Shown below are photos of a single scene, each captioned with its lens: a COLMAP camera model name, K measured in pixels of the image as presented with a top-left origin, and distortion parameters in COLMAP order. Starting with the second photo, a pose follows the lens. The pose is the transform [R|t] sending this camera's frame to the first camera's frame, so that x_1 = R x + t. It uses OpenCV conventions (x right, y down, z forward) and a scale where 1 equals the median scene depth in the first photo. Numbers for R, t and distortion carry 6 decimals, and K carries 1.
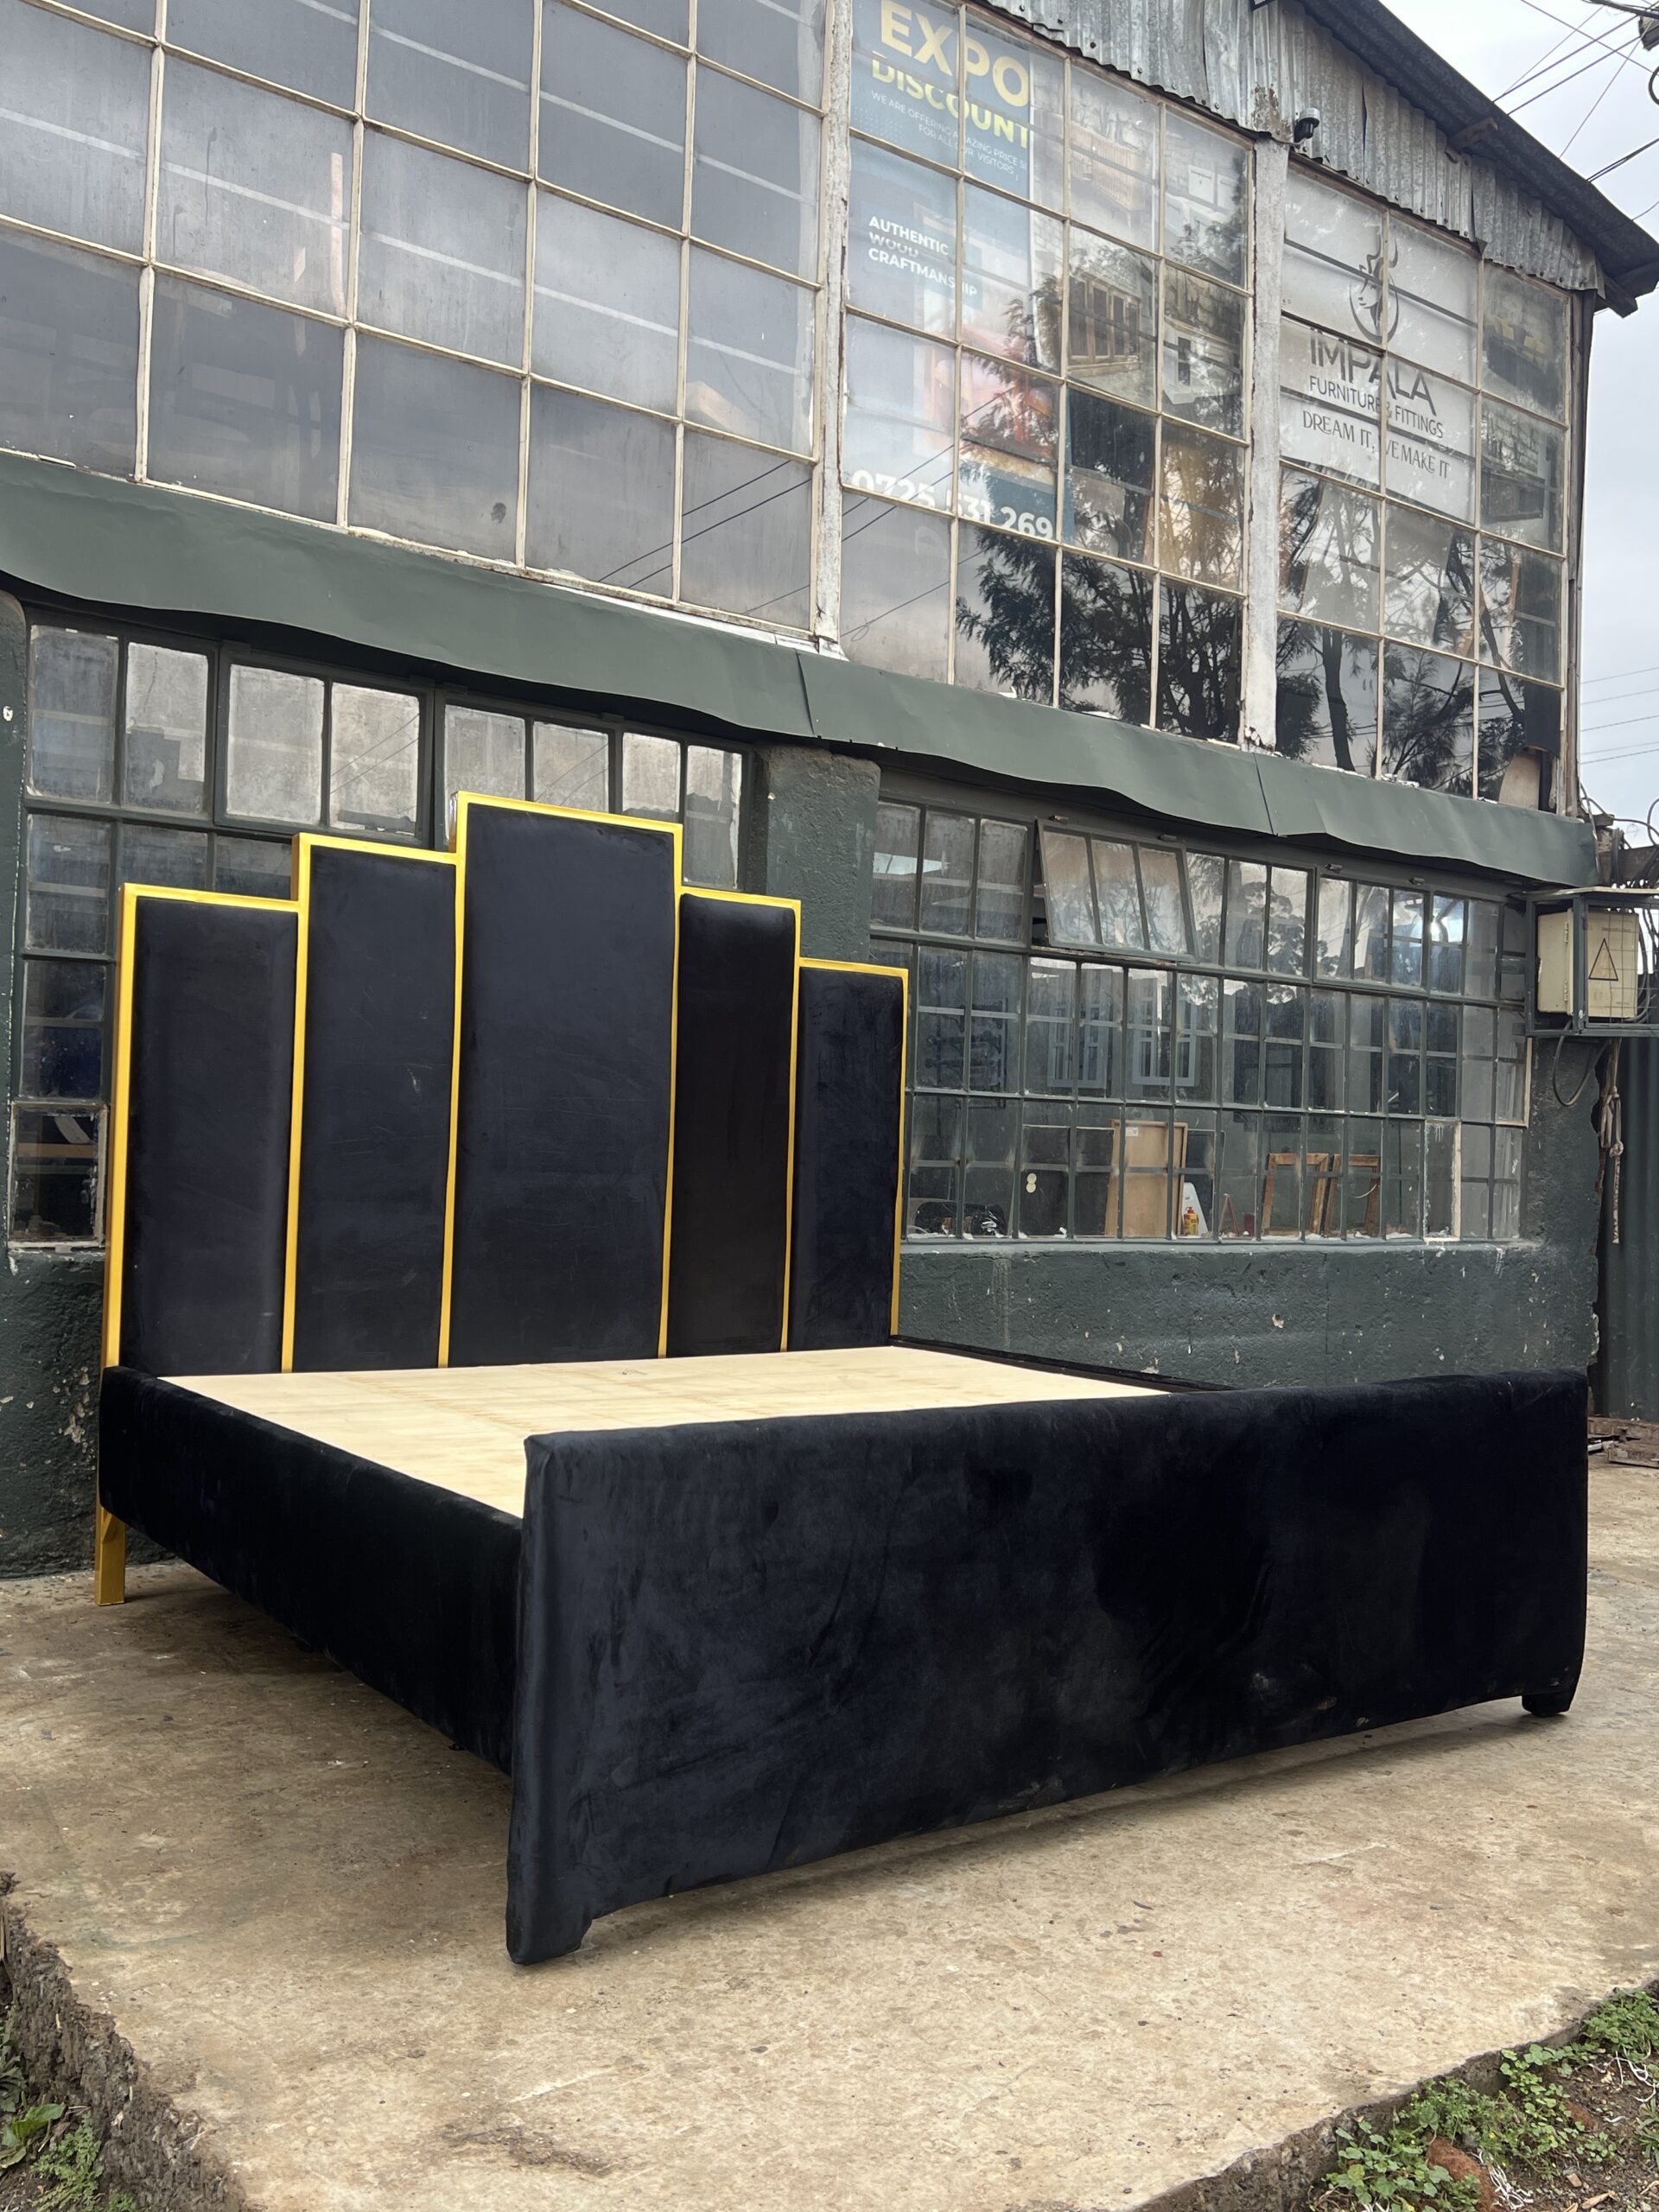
lens RADIAL K [[1897.0, 0, 848.6], [0, 1897.0, 1118.3], [0, 0, 1]] dist [0.022257, -0.016187]
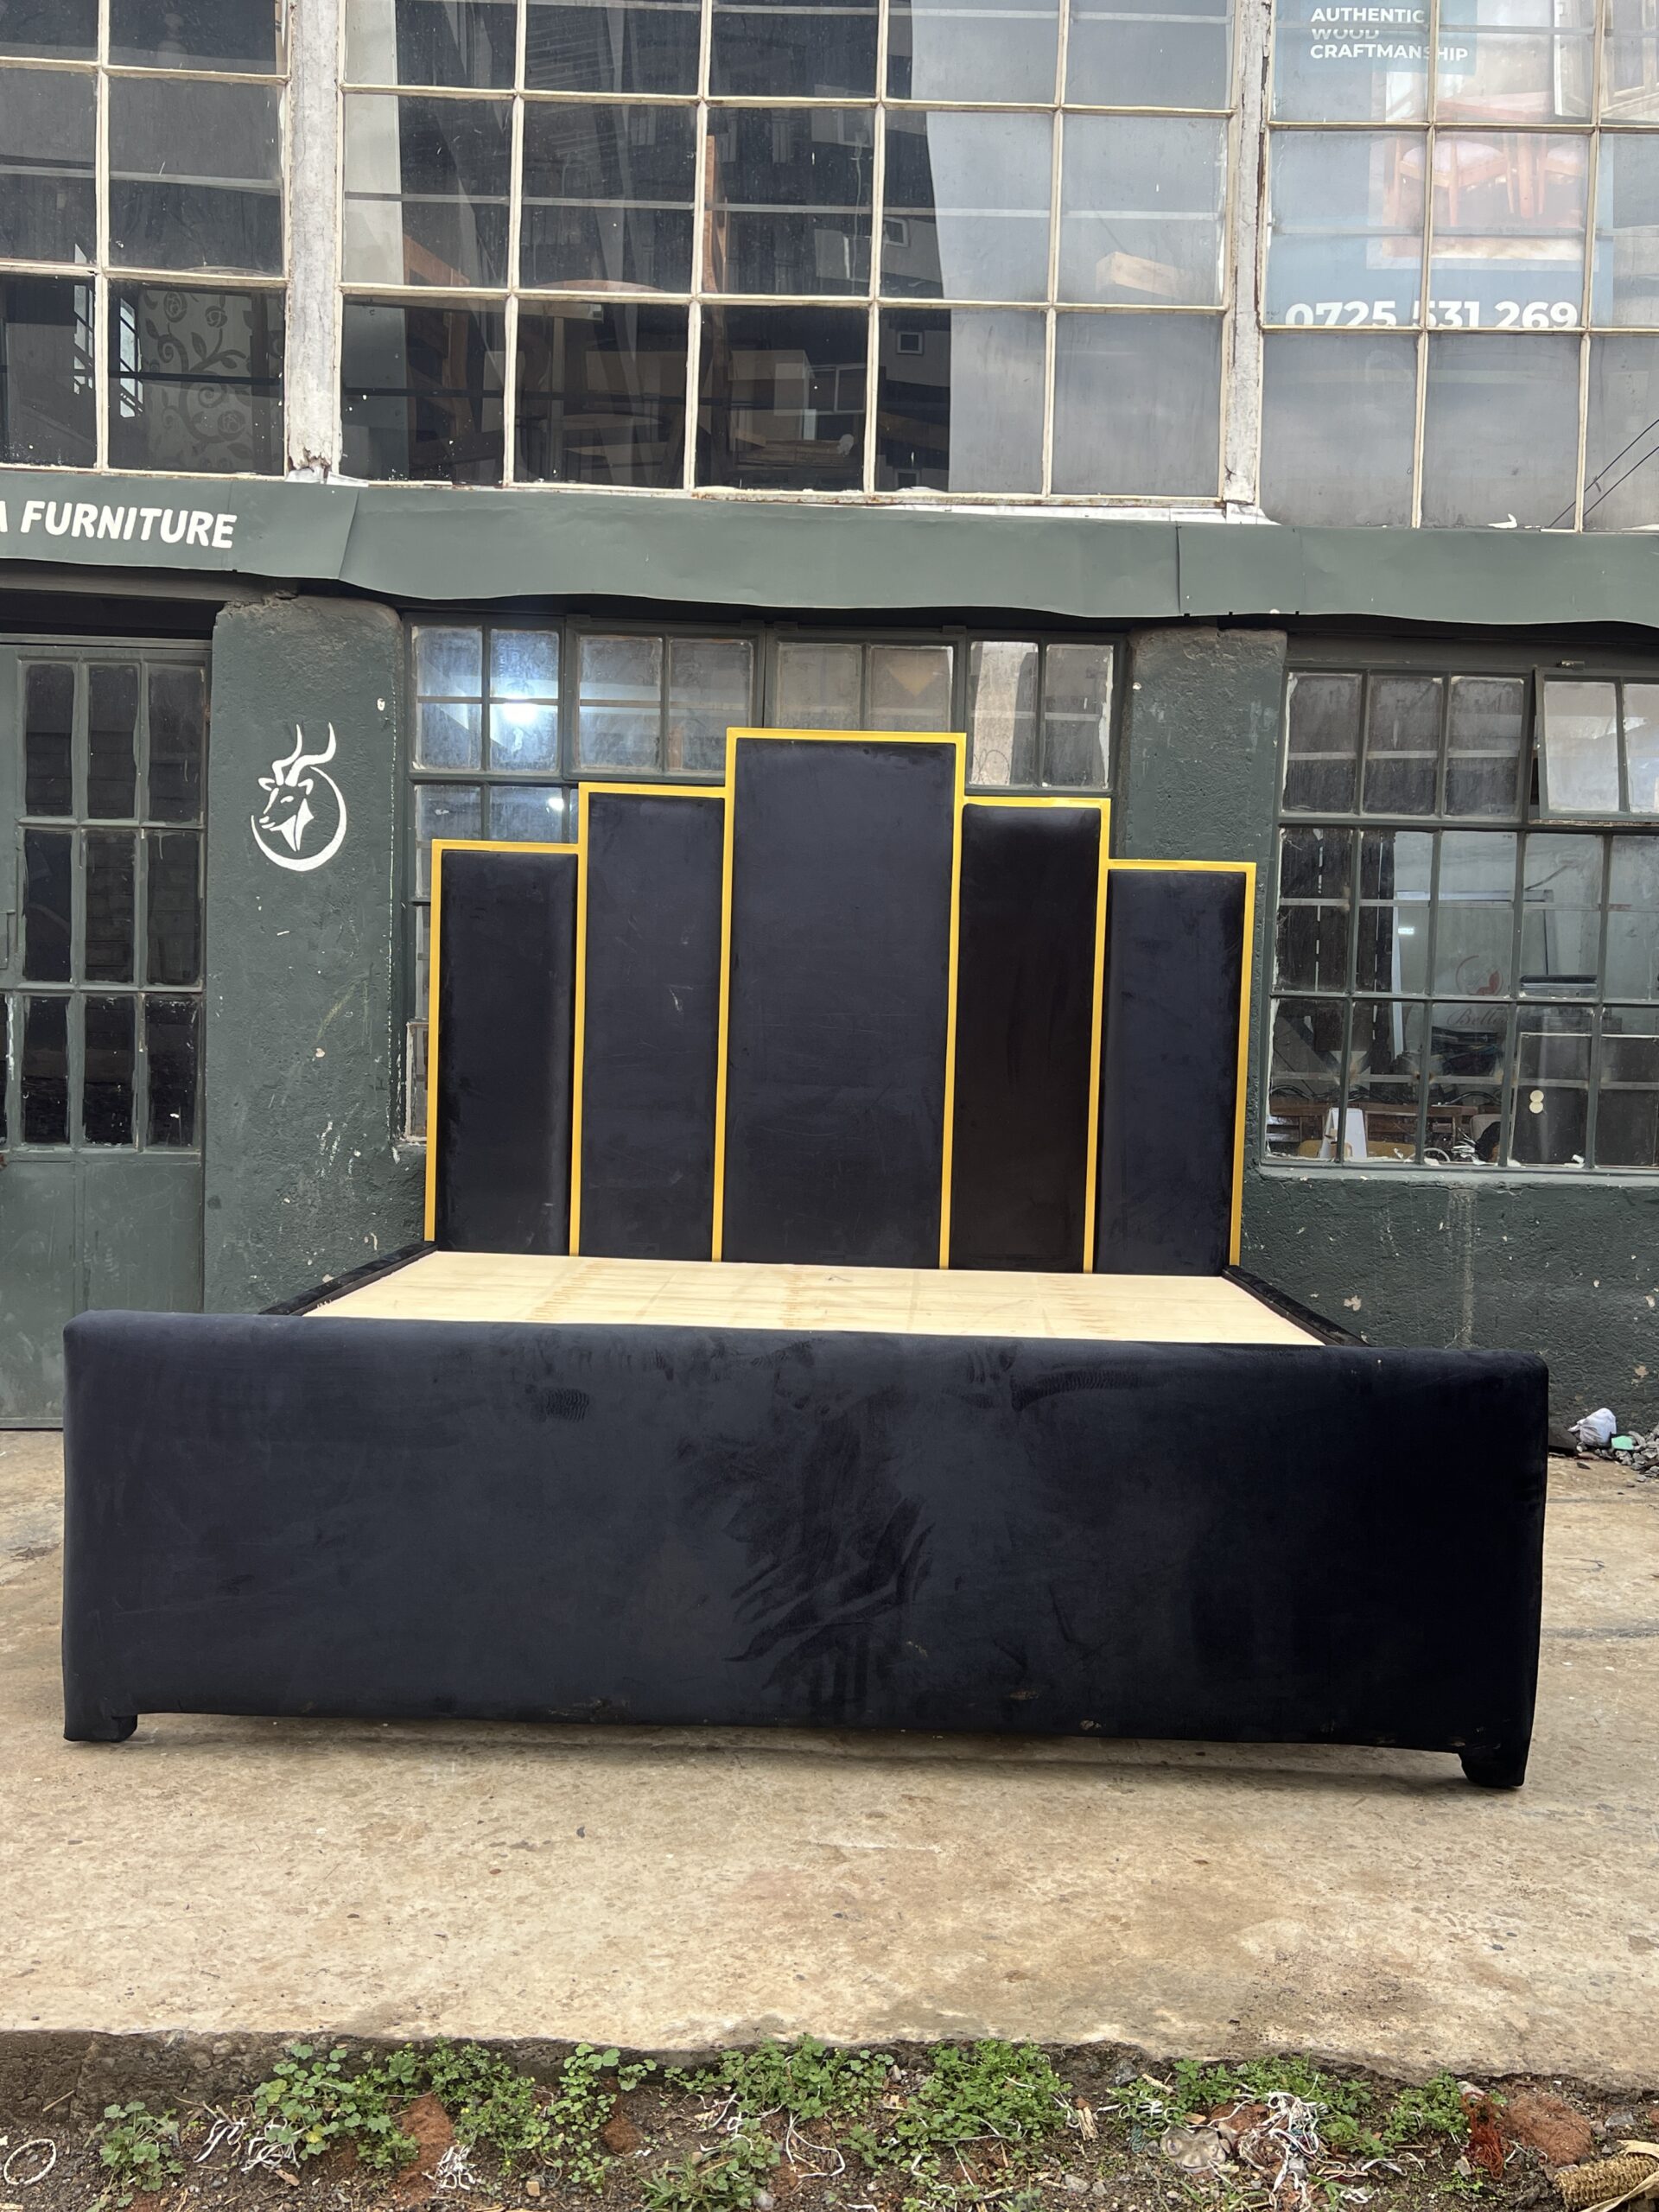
lens RADIAL K [[1897.0, 0, 815.2], [0, 1897.0, 1111.4], [0, 0, 1]] dist [0.022257, -0.016187]
pose [[0.802745, 0.015261, -0.596127, 0.427159], [0.010649, 0.999146, 0.039919, 0.001293], [0.596228, -0.038393, 0.801897, 0.151687]]
